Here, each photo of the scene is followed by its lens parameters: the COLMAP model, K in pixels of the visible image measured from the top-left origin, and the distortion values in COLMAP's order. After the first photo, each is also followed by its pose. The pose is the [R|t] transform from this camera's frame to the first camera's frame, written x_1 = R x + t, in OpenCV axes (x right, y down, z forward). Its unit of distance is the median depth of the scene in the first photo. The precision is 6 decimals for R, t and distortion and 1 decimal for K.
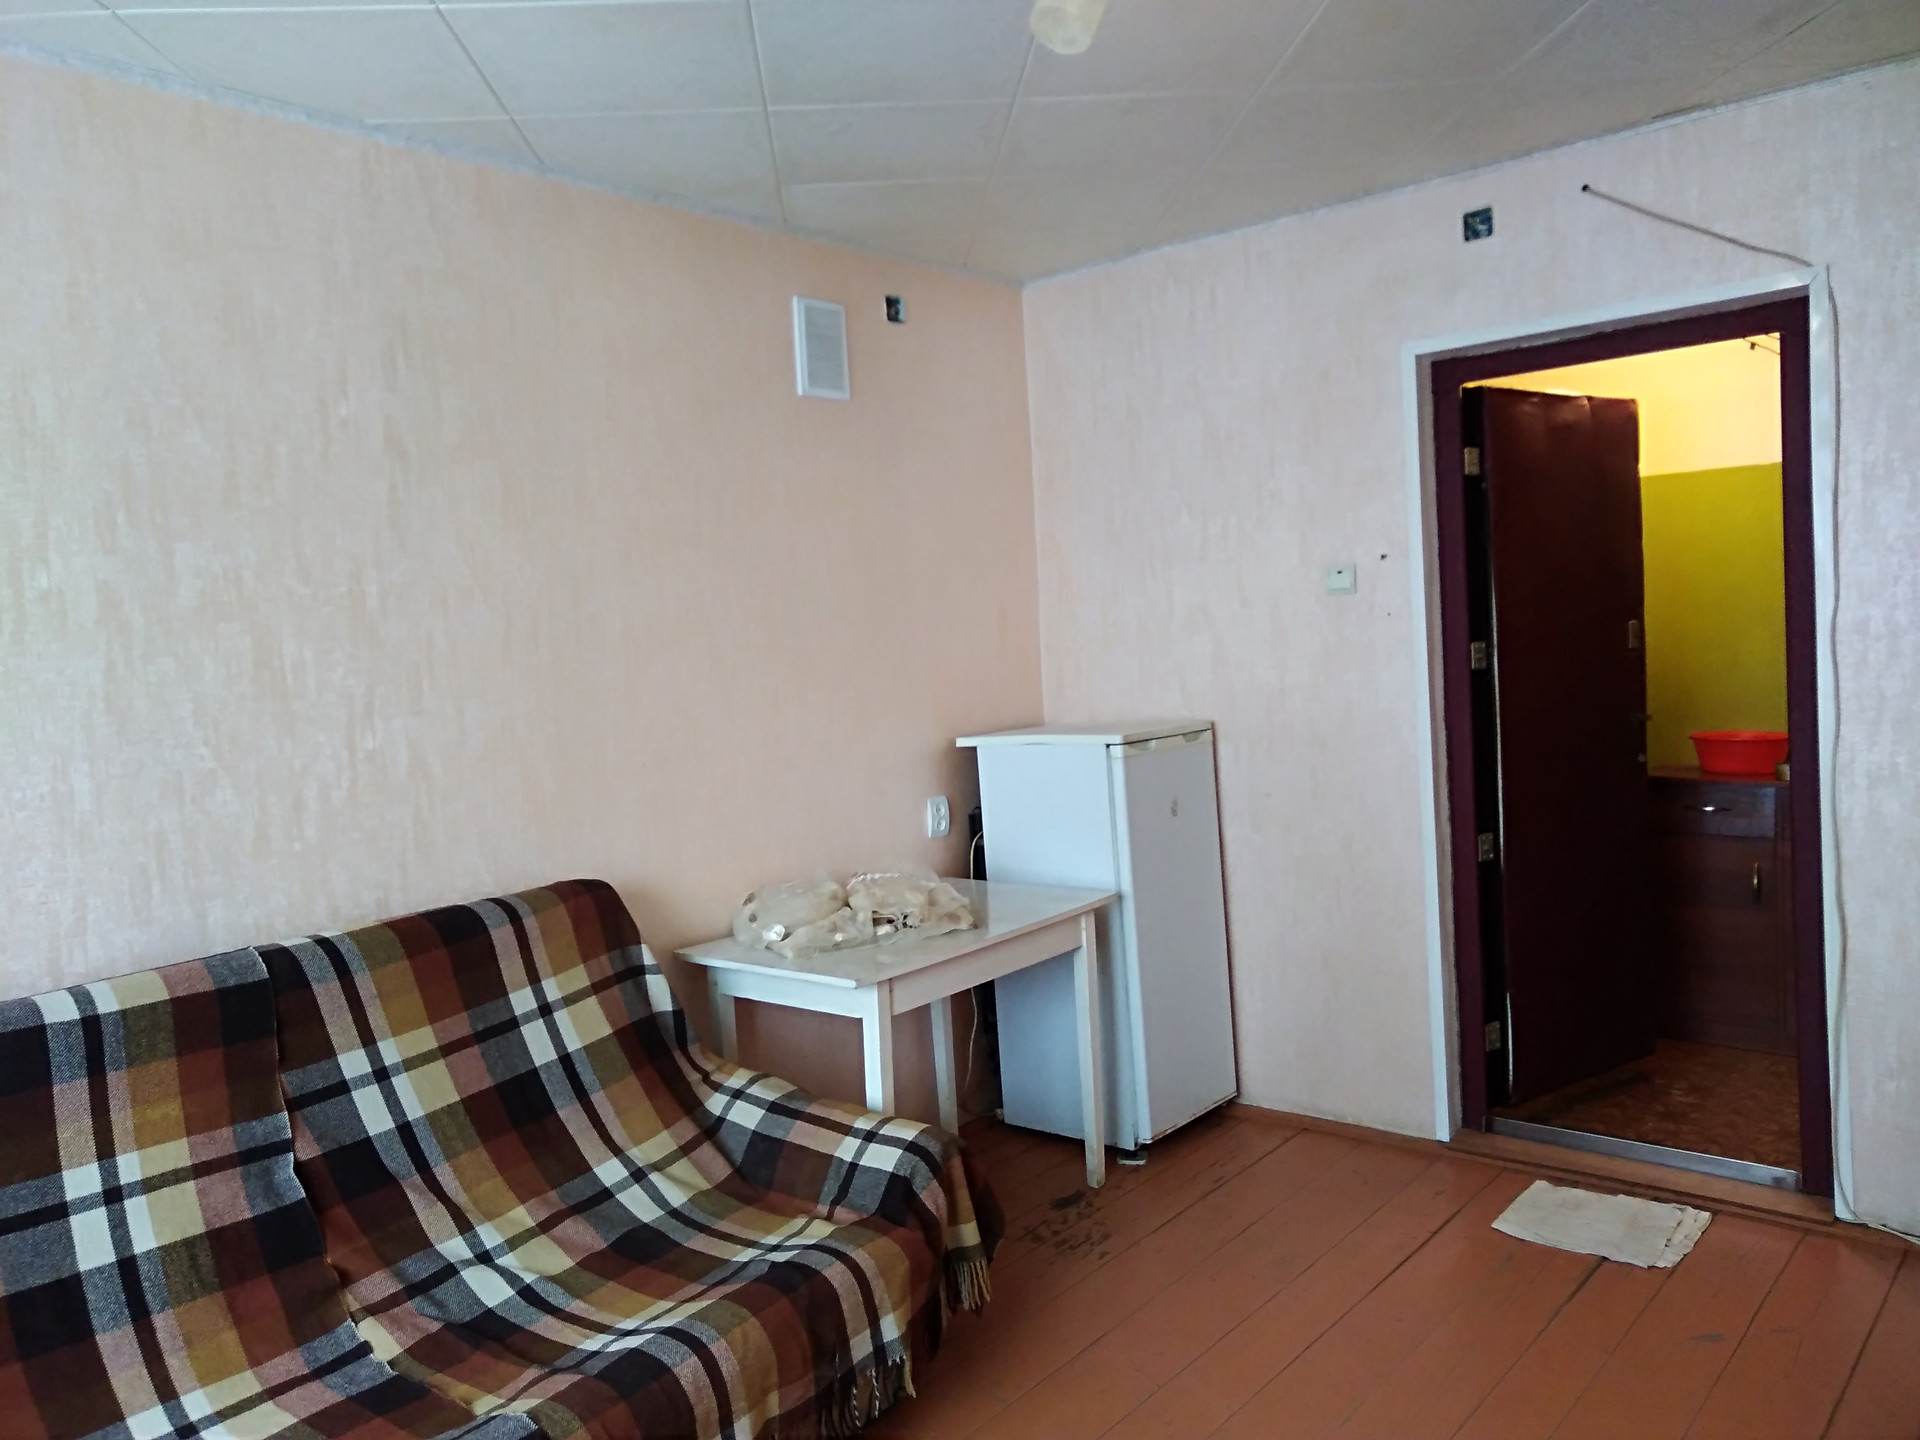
lens RADIAL K [[1425.1, 0, 961.6], [0, 1425.1, 714.2], [0, 0, 1]] dist [0.033636, -0.007440]
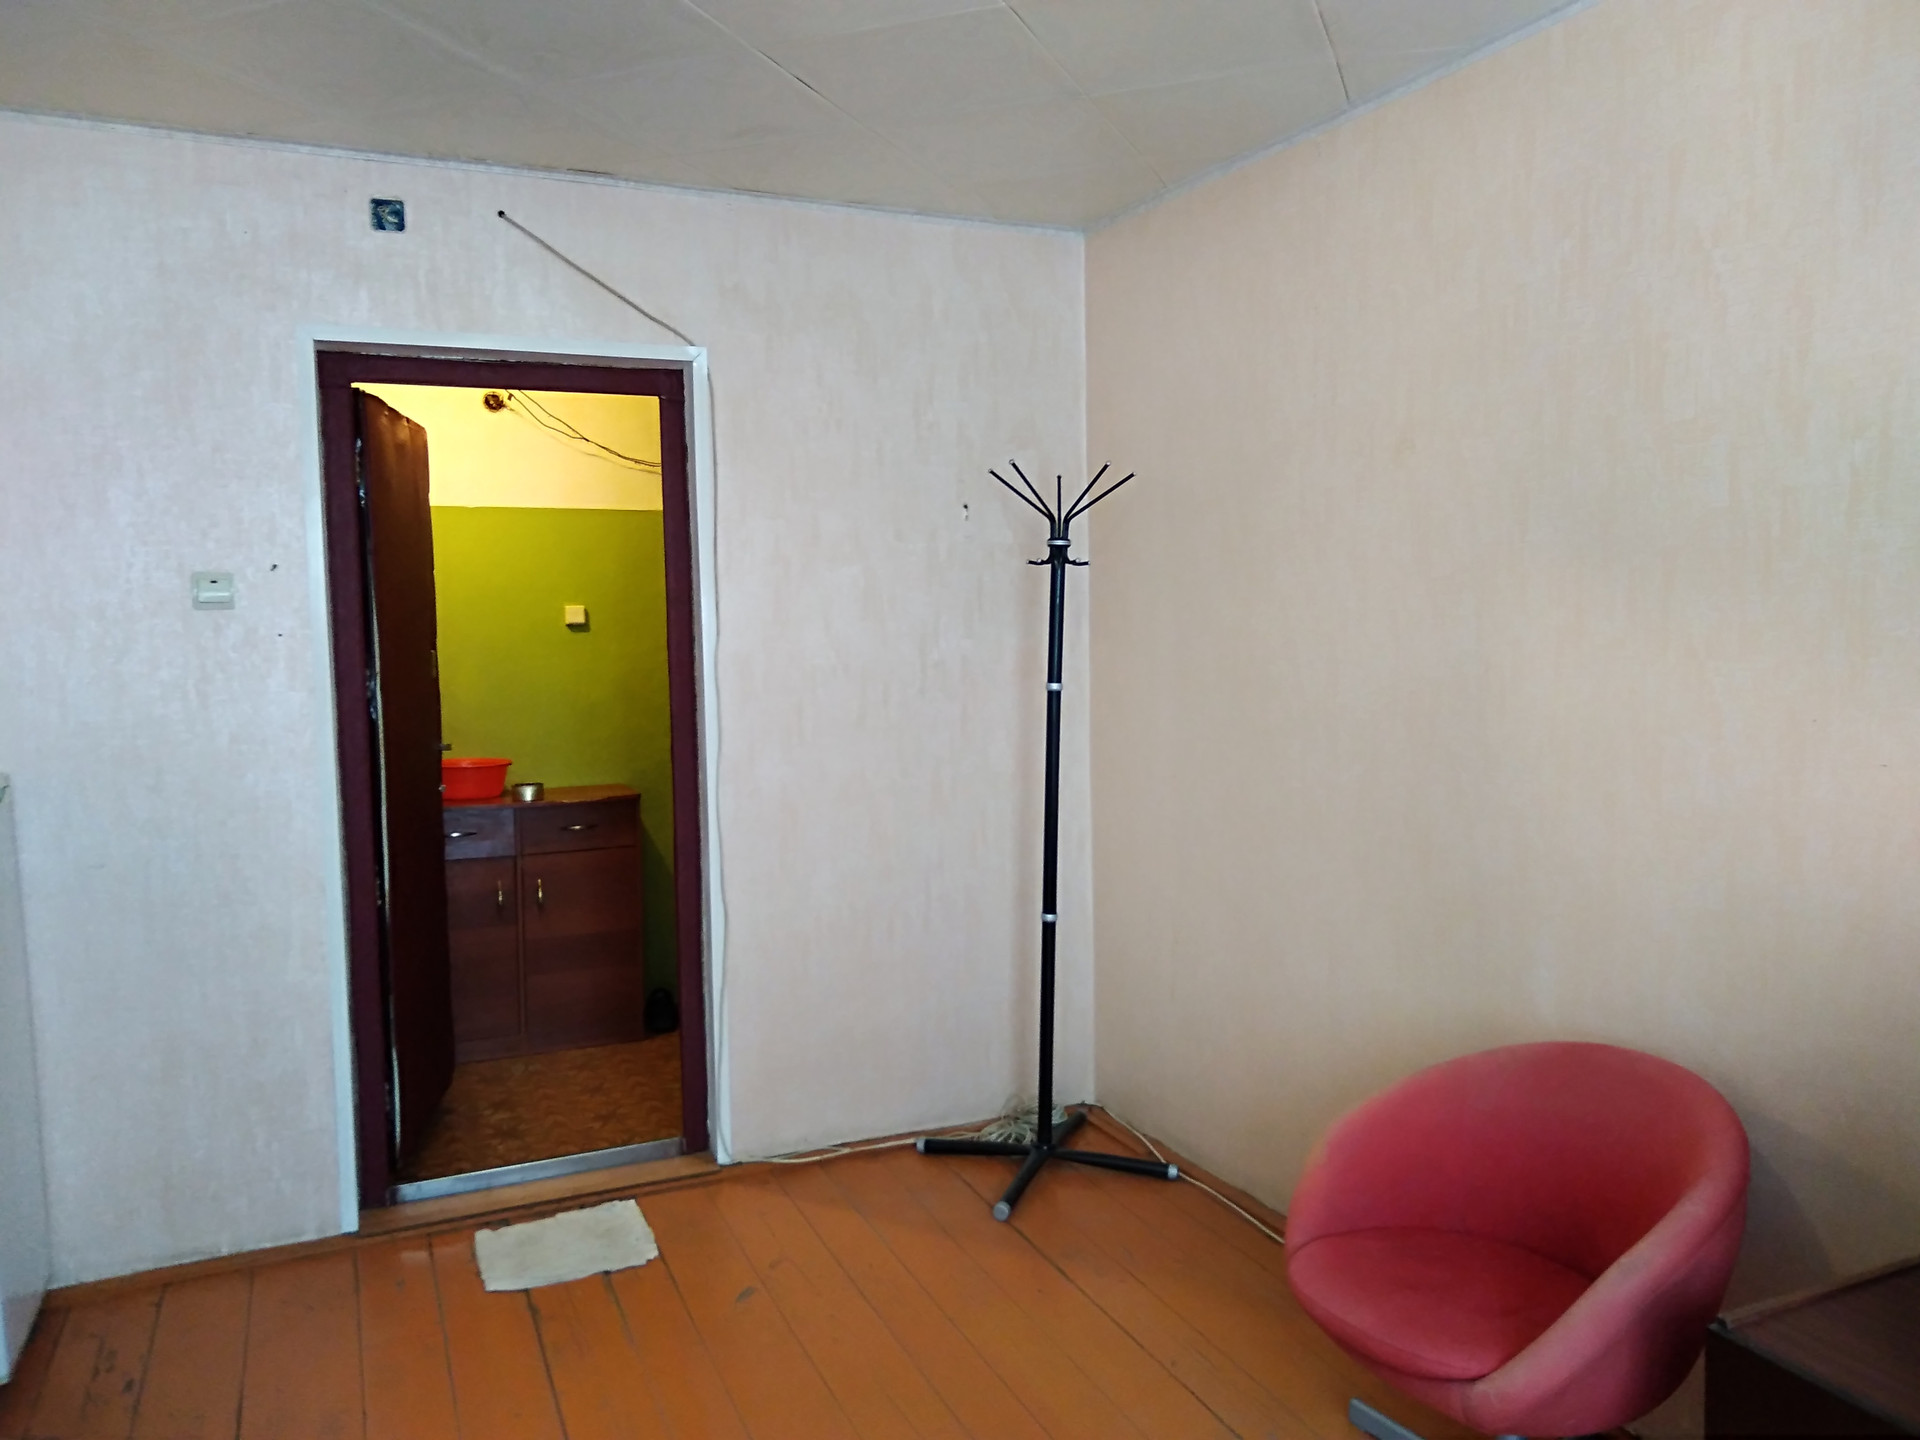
lens RADIAL K [[1437.7, 0, 968.5], [0, 1437.7, 714.2], [0, 0, 1]] dist [0.003654, -0.003625]
pose [[0.431785, -0.018630, 0.901784, -0.324384], [0.045011, 0.998986, -0.000913, -0.003960], [-0.900853, 0.040985, 0.432185, 0.286329]]
